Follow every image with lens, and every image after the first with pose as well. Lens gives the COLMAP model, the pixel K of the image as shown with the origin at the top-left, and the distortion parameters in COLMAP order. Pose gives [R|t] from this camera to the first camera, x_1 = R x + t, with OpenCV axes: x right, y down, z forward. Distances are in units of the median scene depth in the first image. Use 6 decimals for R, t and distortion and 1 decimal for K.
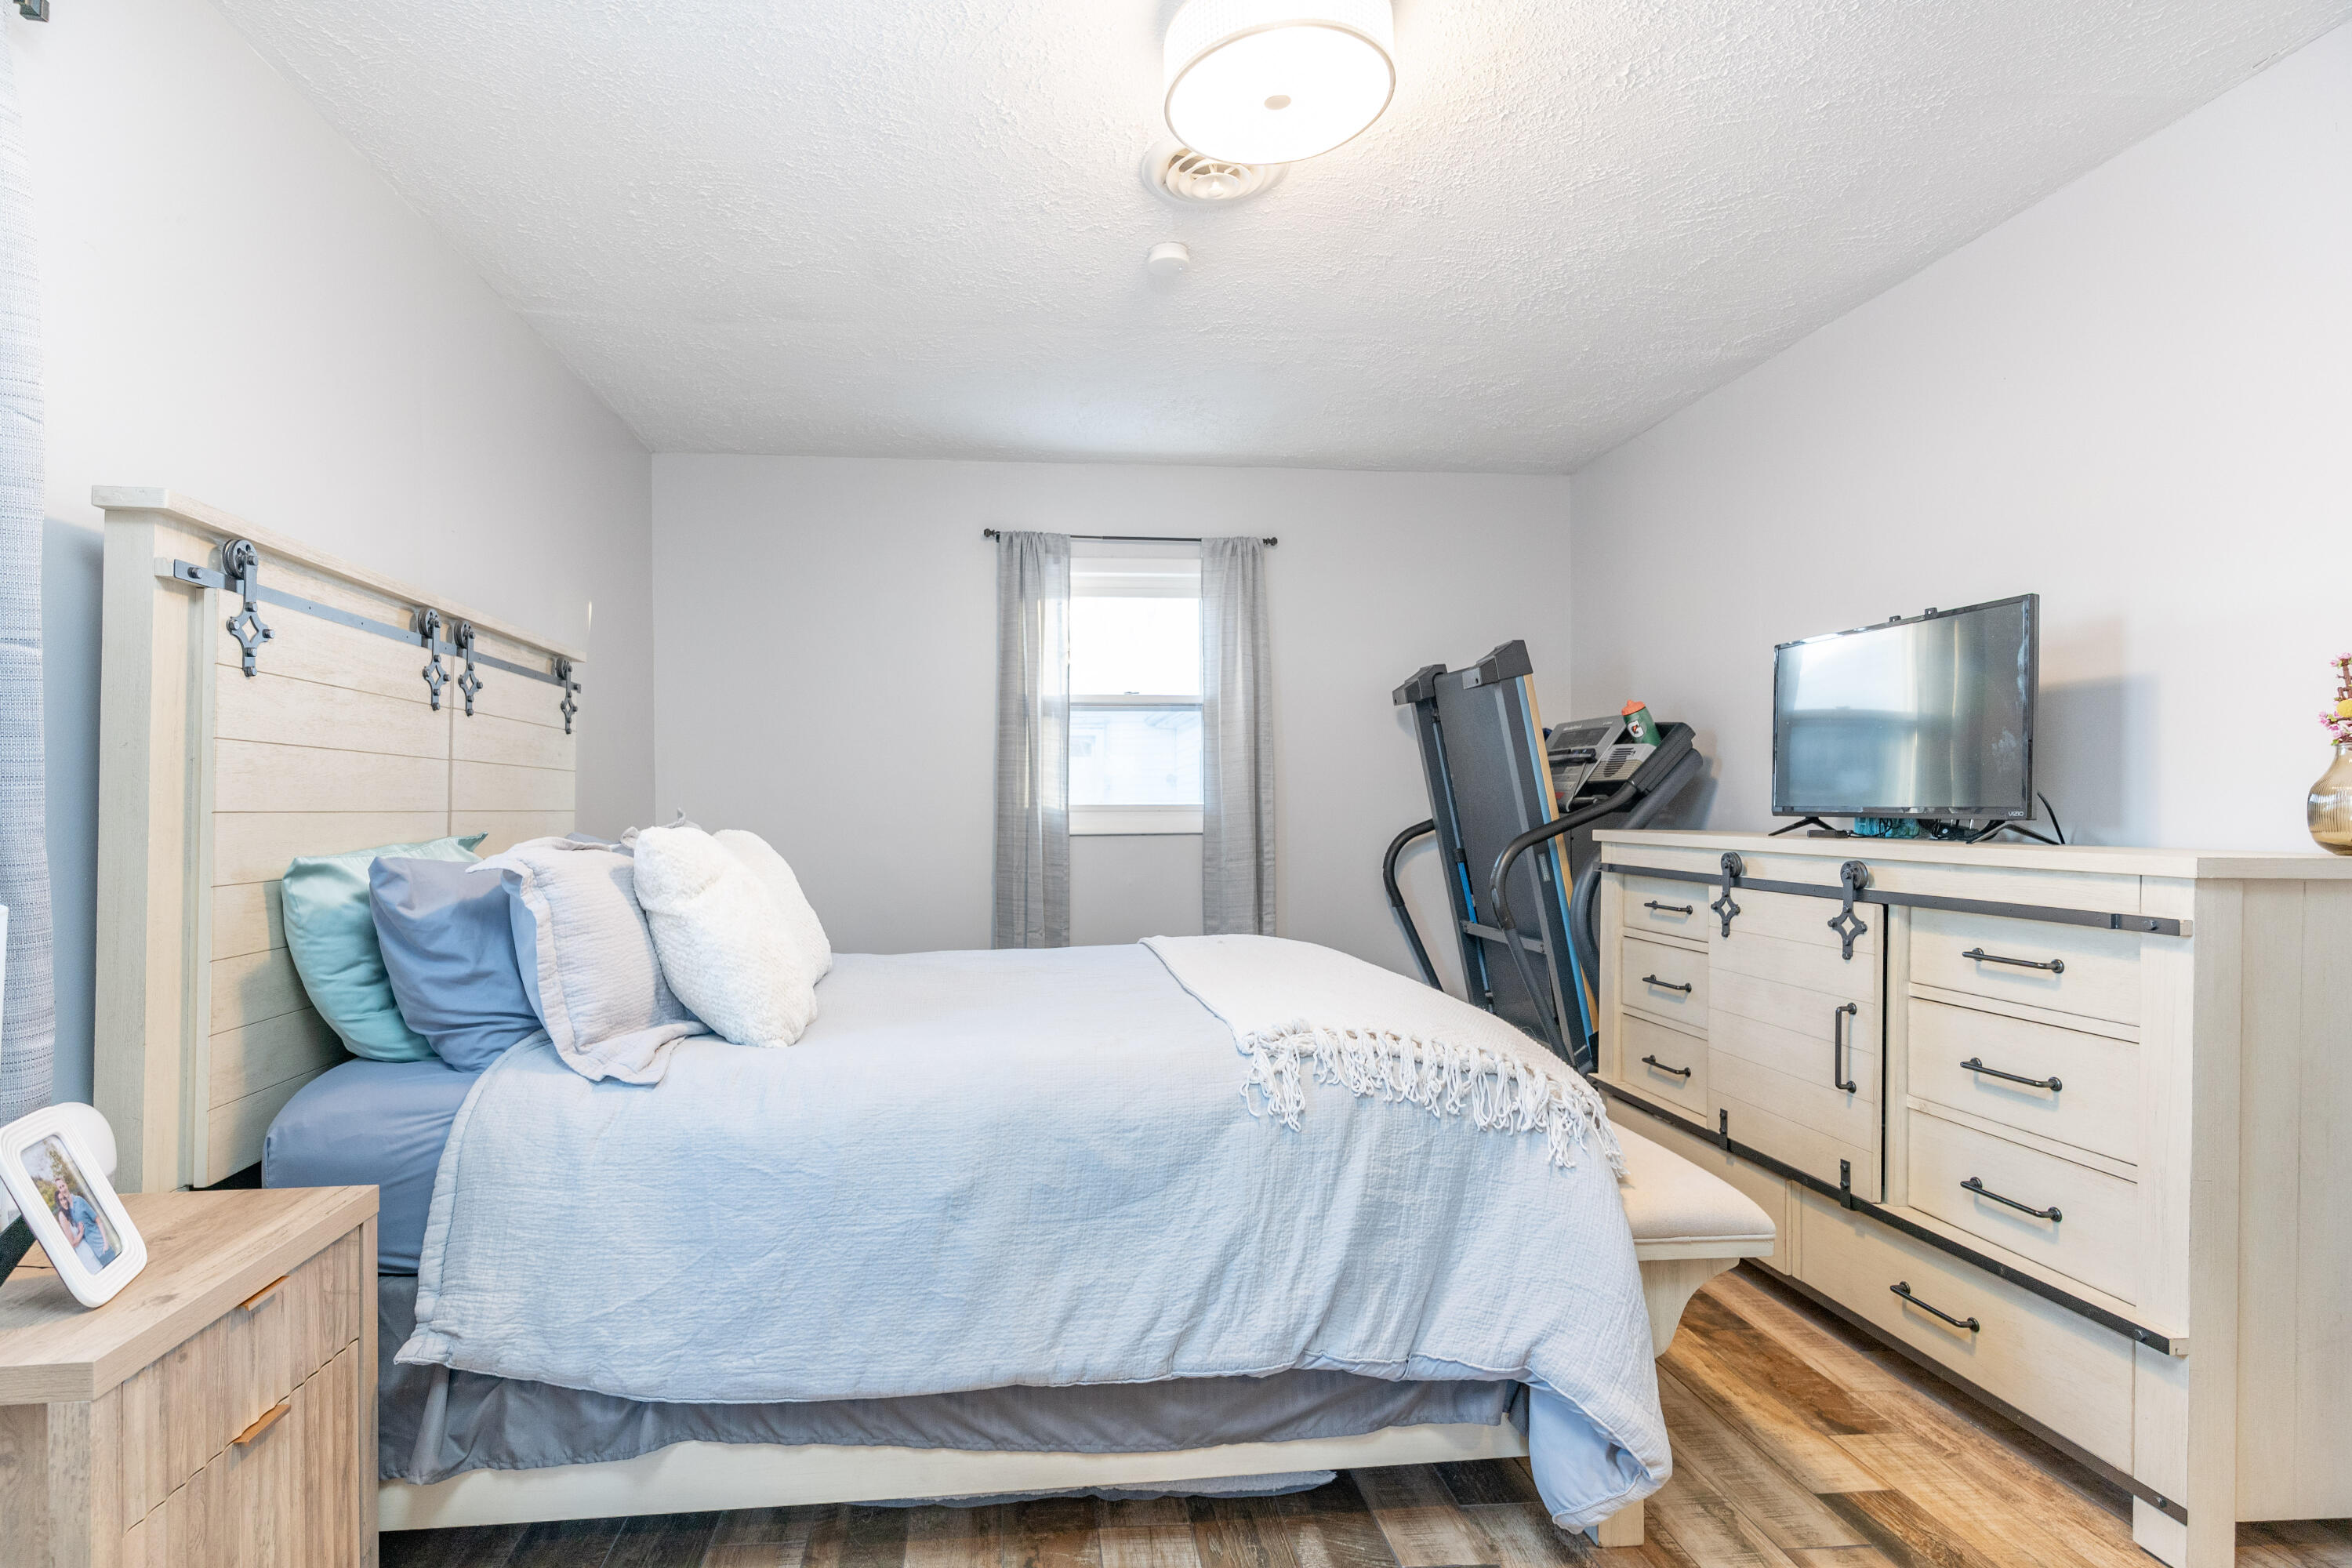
lens RADIAL K [[1134.2, 0, 1183.3], [0, 1134.2, 794.9], [0, 0, 1]] dist [0.002811, 0.000290]
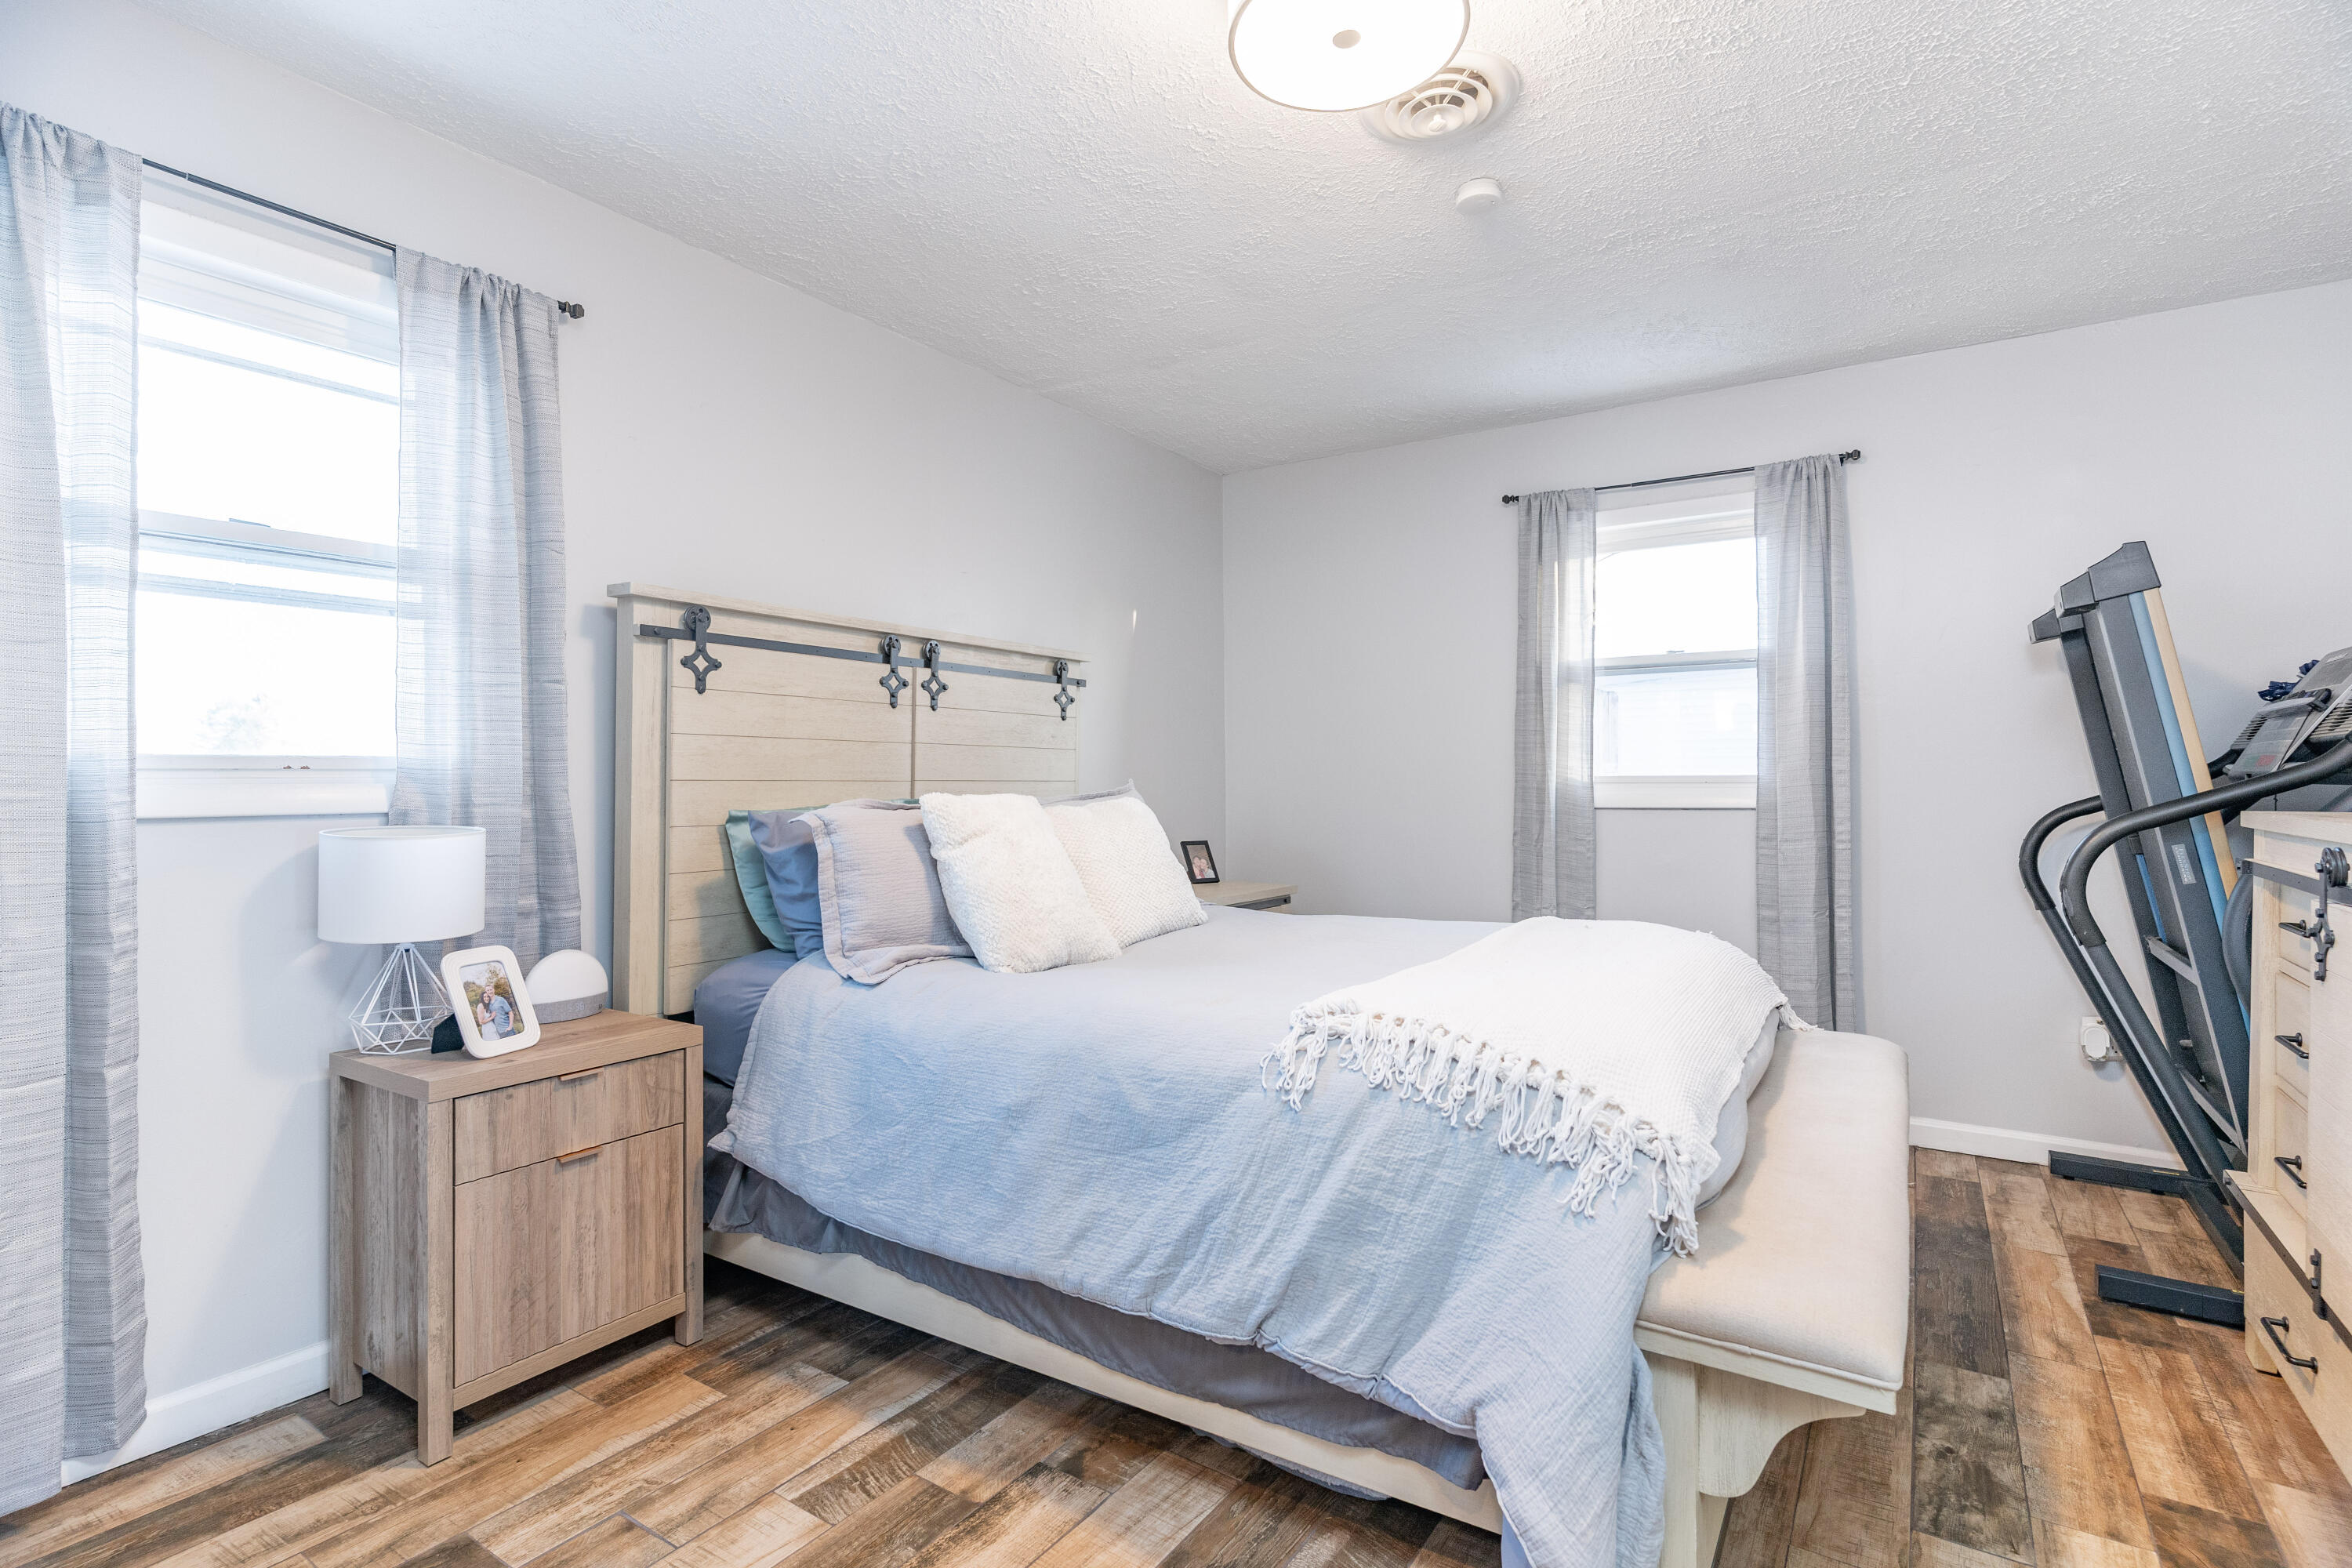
lens RADIAL K [[1117.3, 0, 1177.2], [0, 1117.3, 770.5], [0, 0, 1]] dist [0.003401, 0.000371]
pose [[0.787635, -0.005054, -0.616122, 0.616210], [0.006476, 0.999979, 0.000076, 0.005571], [0.616108, -0.004050, 0.787651, 0.188961]]
